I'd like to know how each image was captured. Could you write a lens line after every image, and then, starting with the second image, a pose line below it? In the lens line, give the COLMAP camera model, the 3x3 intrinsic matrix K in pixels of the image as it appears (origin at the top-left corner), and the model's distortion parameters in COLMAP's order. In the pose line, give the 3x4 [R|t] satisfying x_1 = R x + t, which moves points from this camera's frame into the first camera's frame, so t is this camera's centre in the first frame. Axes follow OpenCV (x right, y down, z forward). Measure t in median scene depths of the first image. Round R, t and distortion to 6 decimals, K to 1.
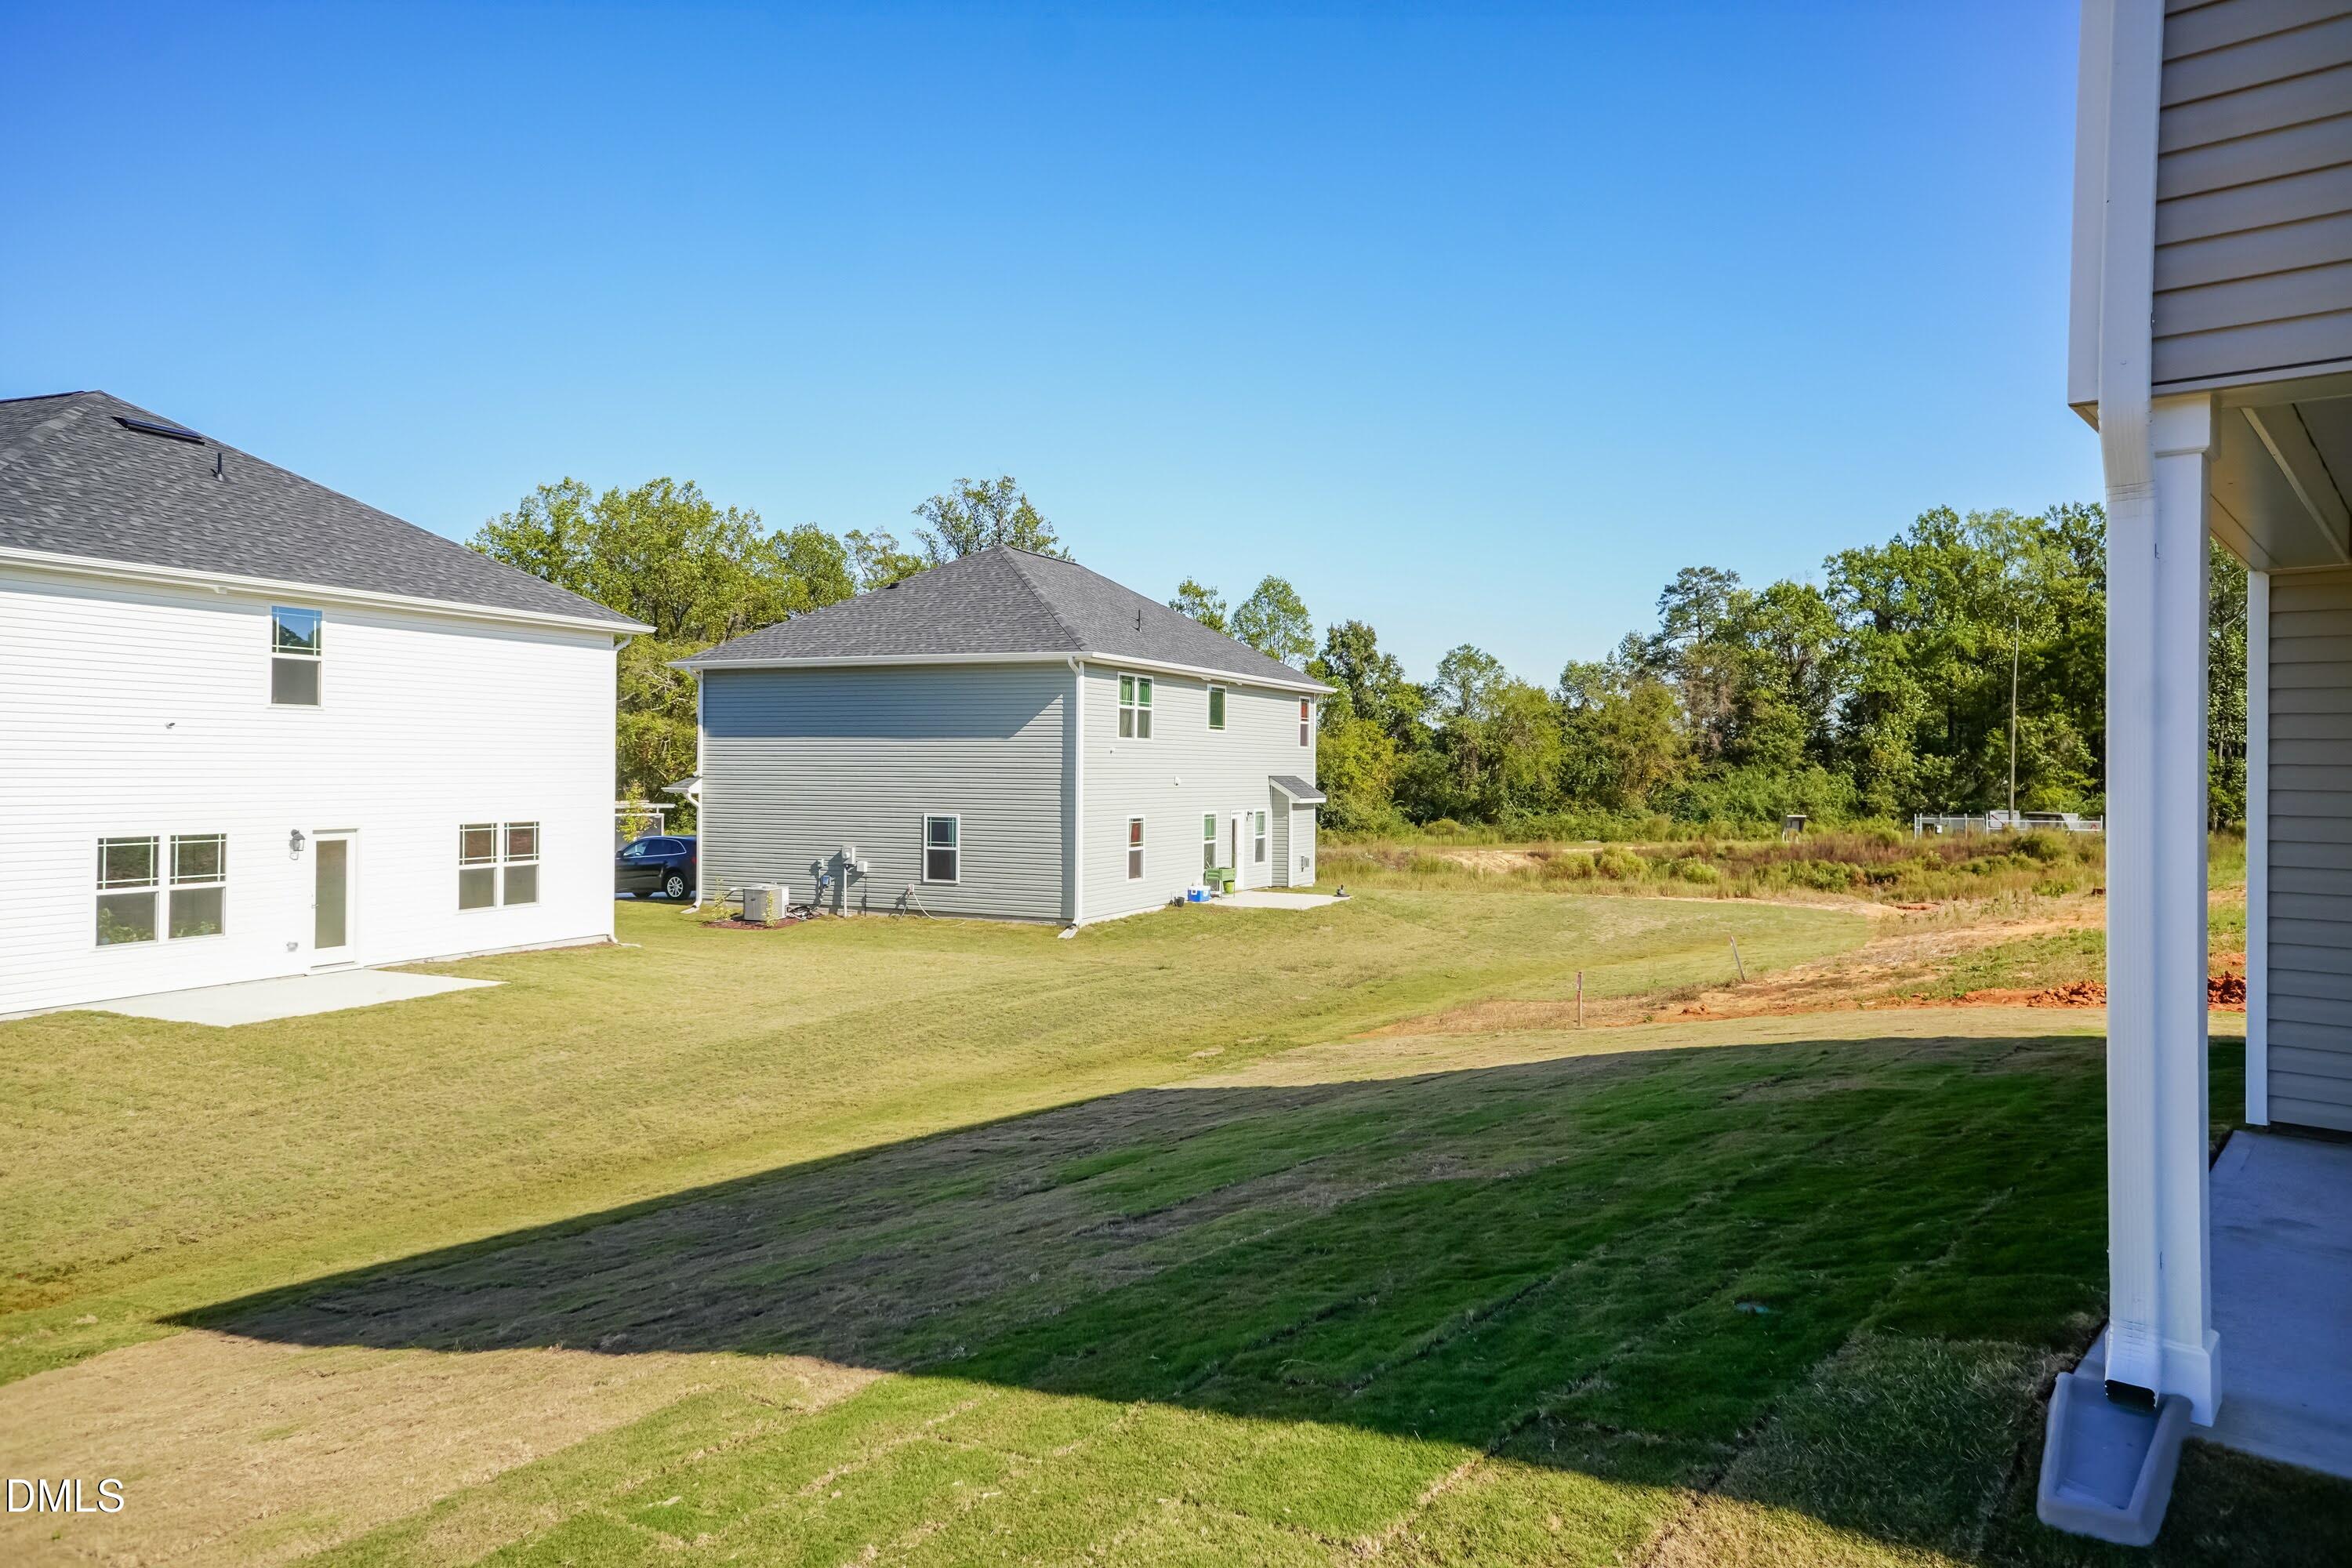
lens RADIAL K [[1605.1, 0, 1170.1], [0, 1605.1, 770.4], [0, 0, 1]] dist [0.001239, 0.000434]
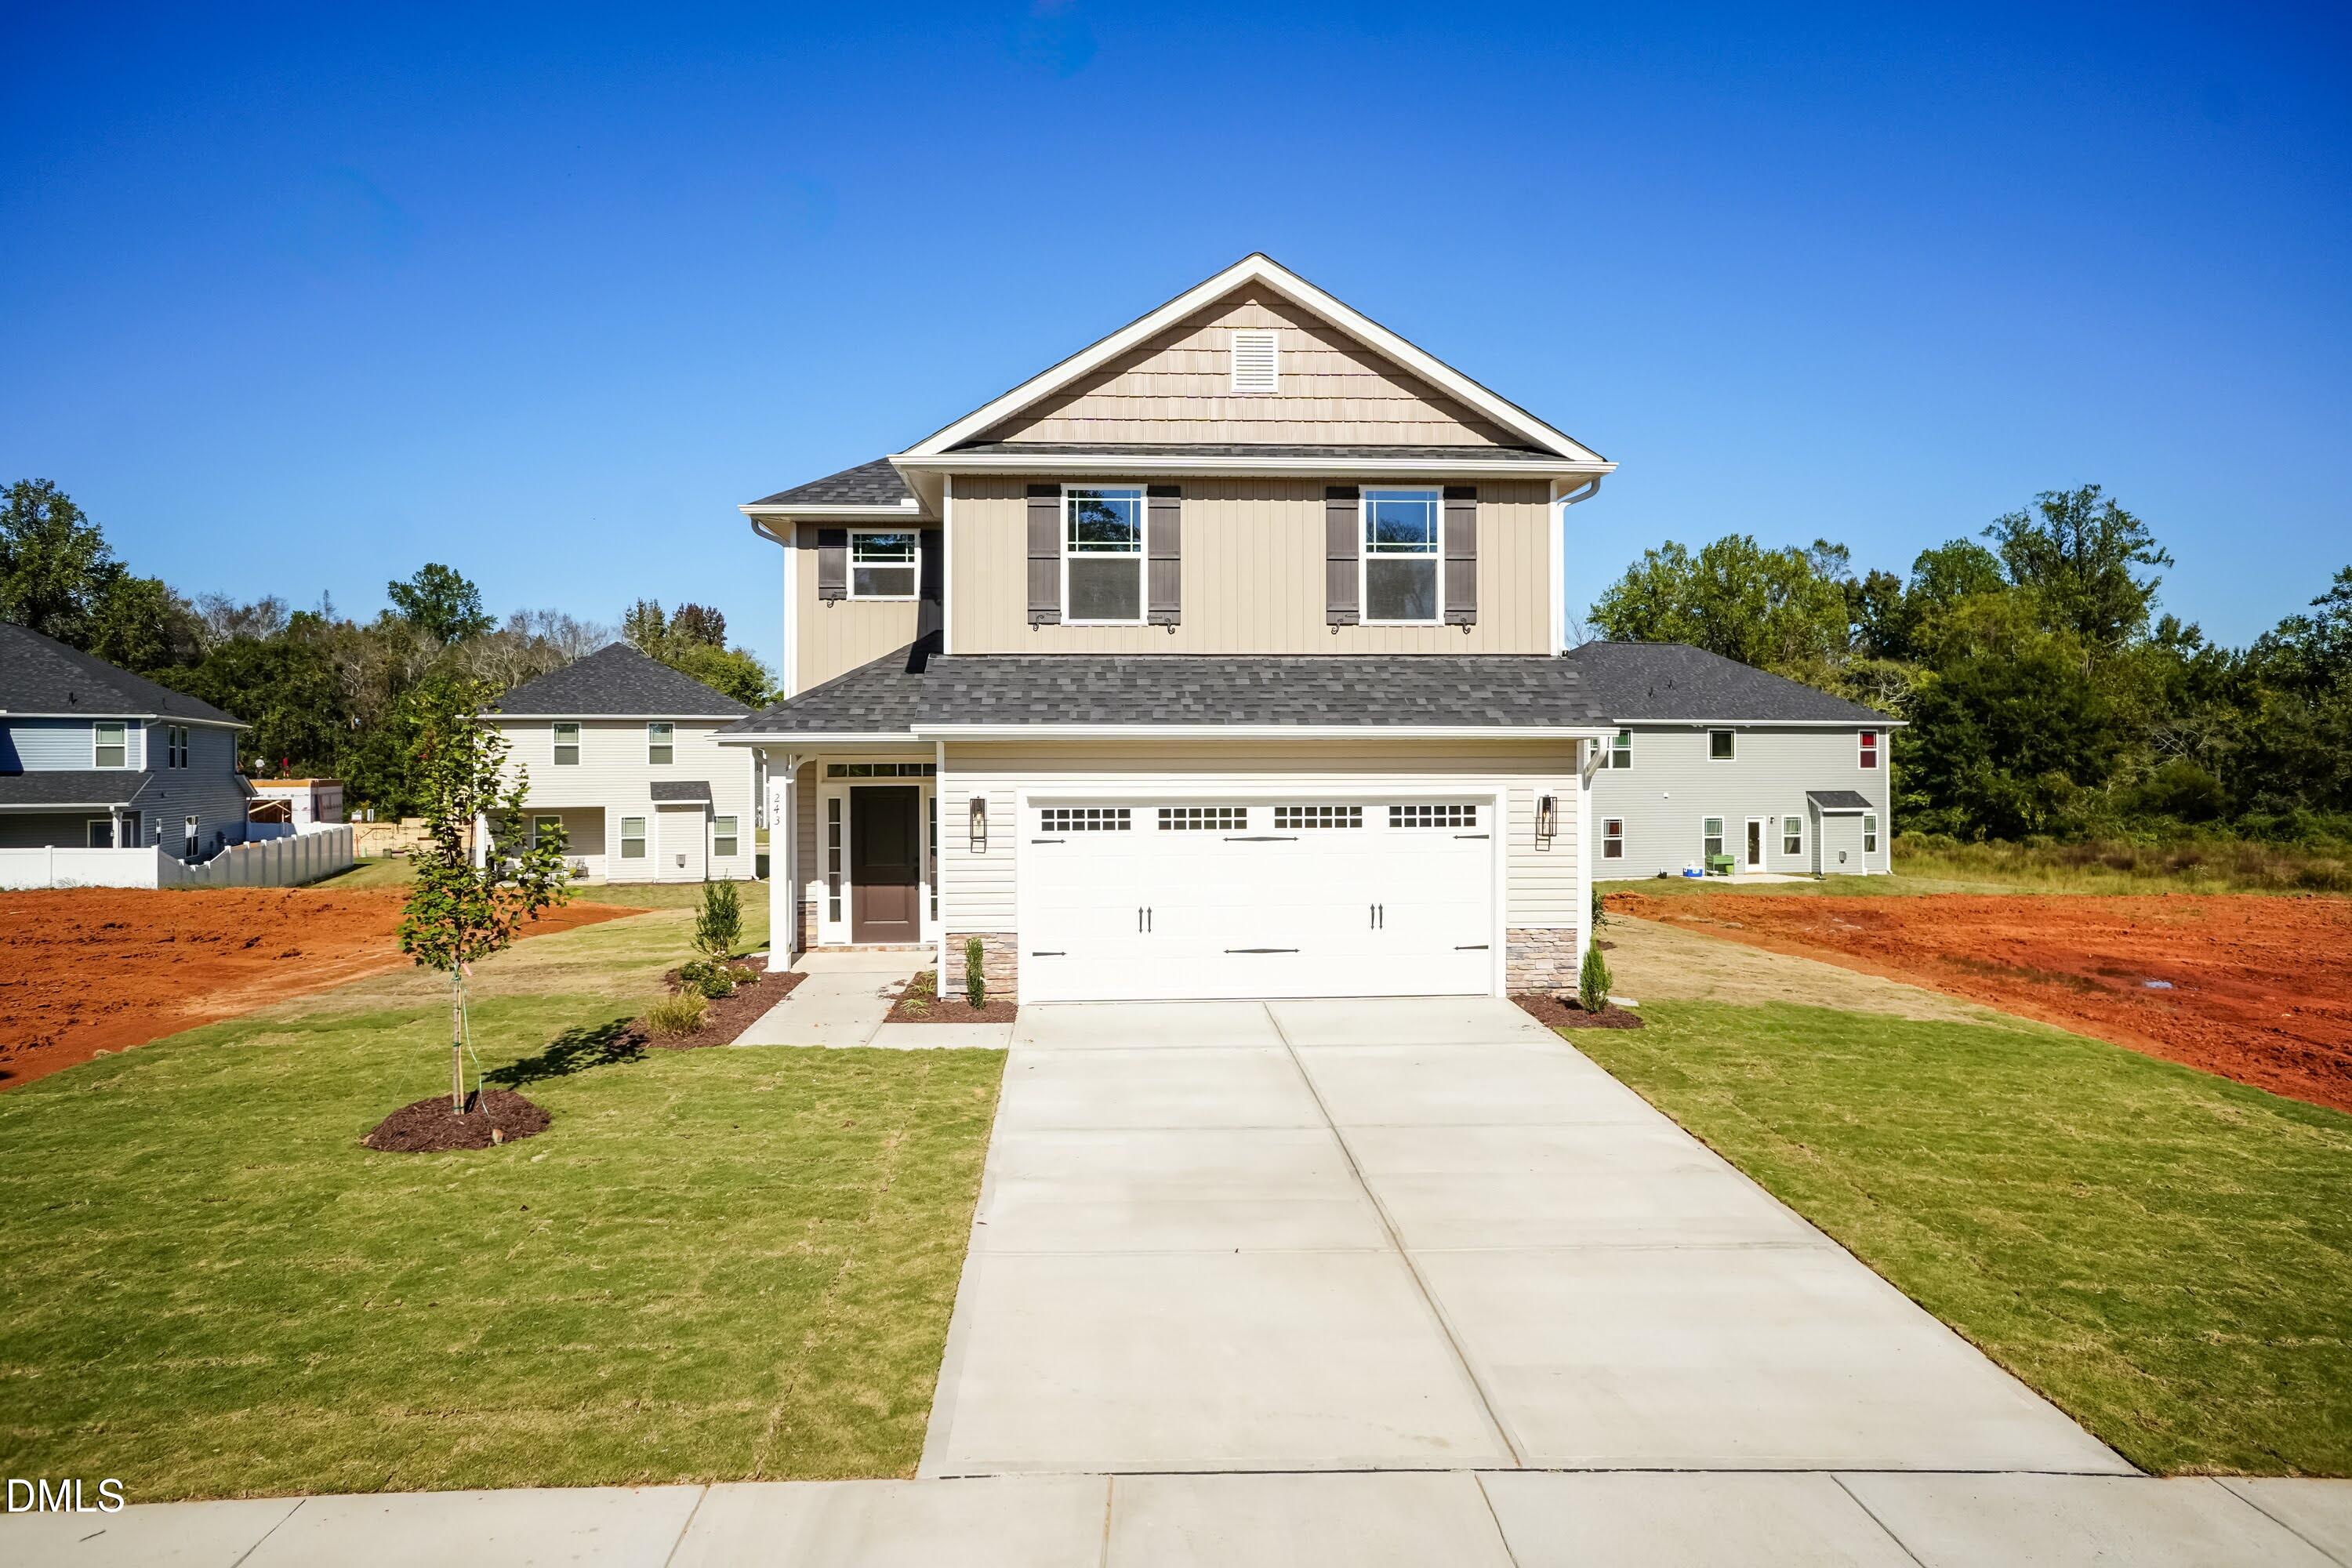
lens RADIAL K [[1629.4, 0, 1172.3], [0, 1629.4, 772.8], [0, 0, 1]] dist [0.019462, 0.006933]
pose [[0.686523, -0.006690, -0.727077, 0.245436], [0.006165, 0.999975, -0.003380, -0.003748], [0.727082, -0.002162, 0.686547, -0.118309]]
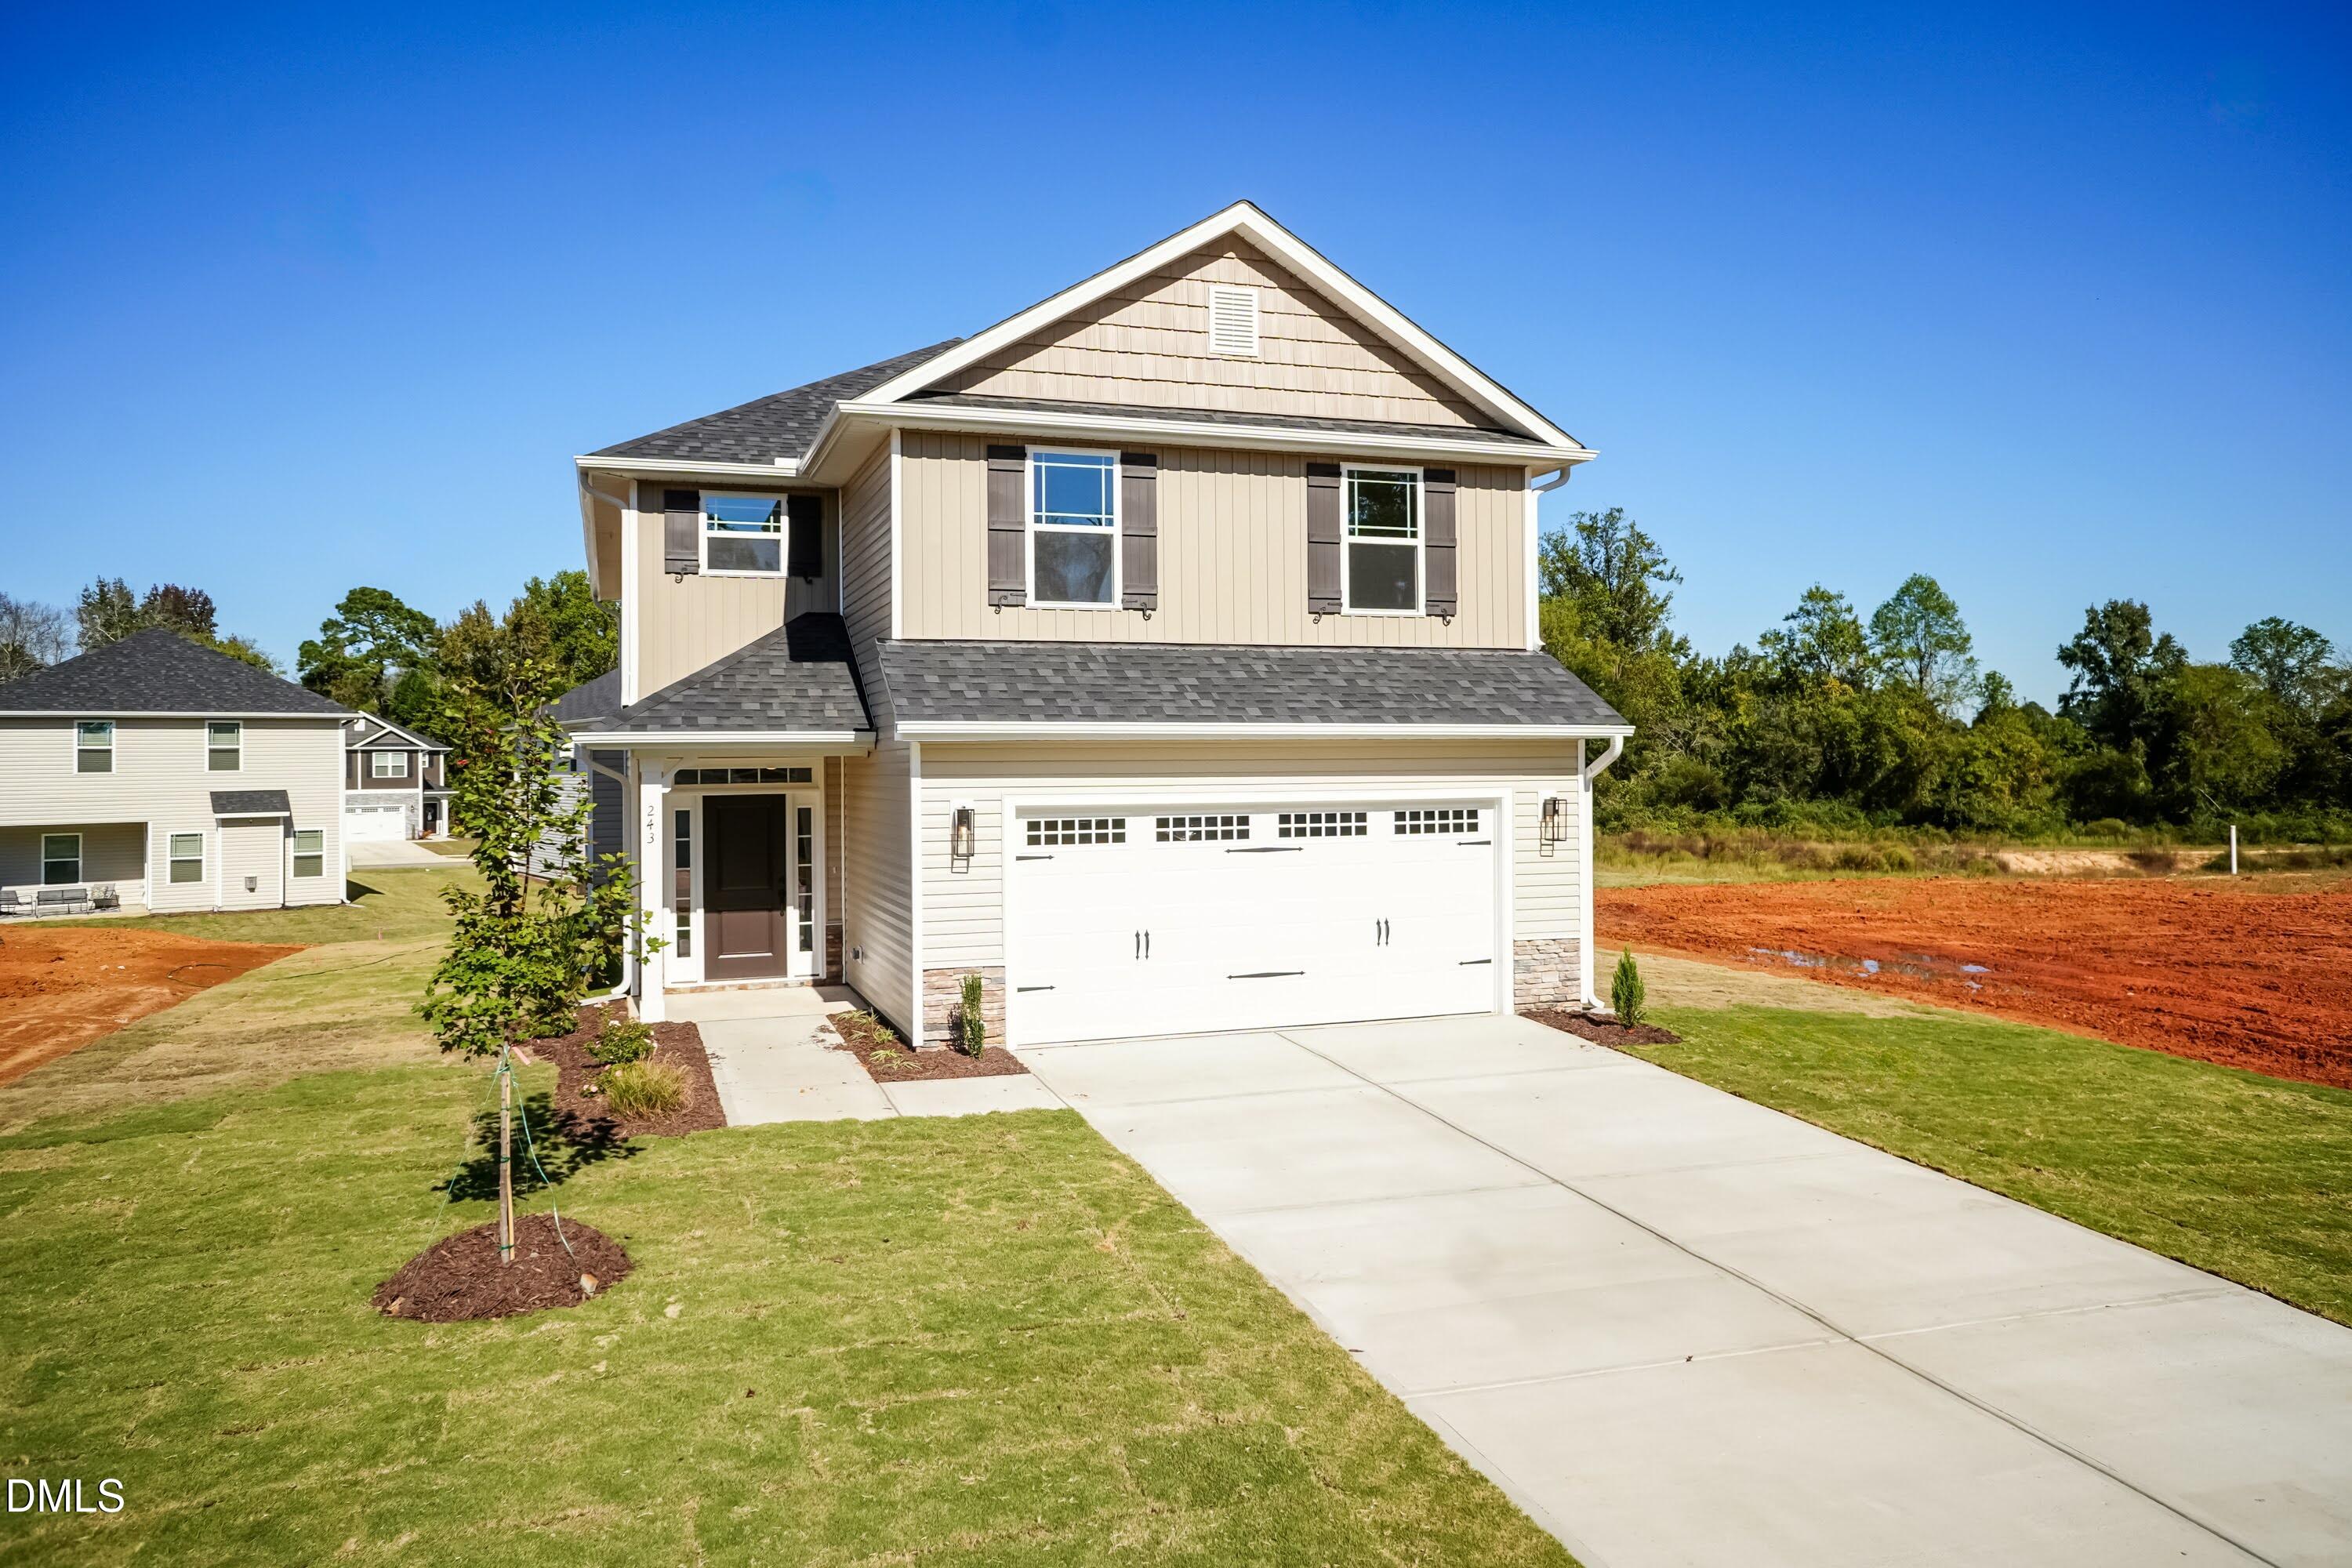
lens RADIAL K [[1629.4, 0, 1134.1], [0, 1629.4, 741.4], [0, 0, 1]] dist [0.019462, 0.006933]
pose [[0.858219, -0.022701, -0.512782, 0.184991], [0.014683, 0.999698, -0.019684, -0.004885], [0.513074, 0.009364, 0.858293, -0.135127]]
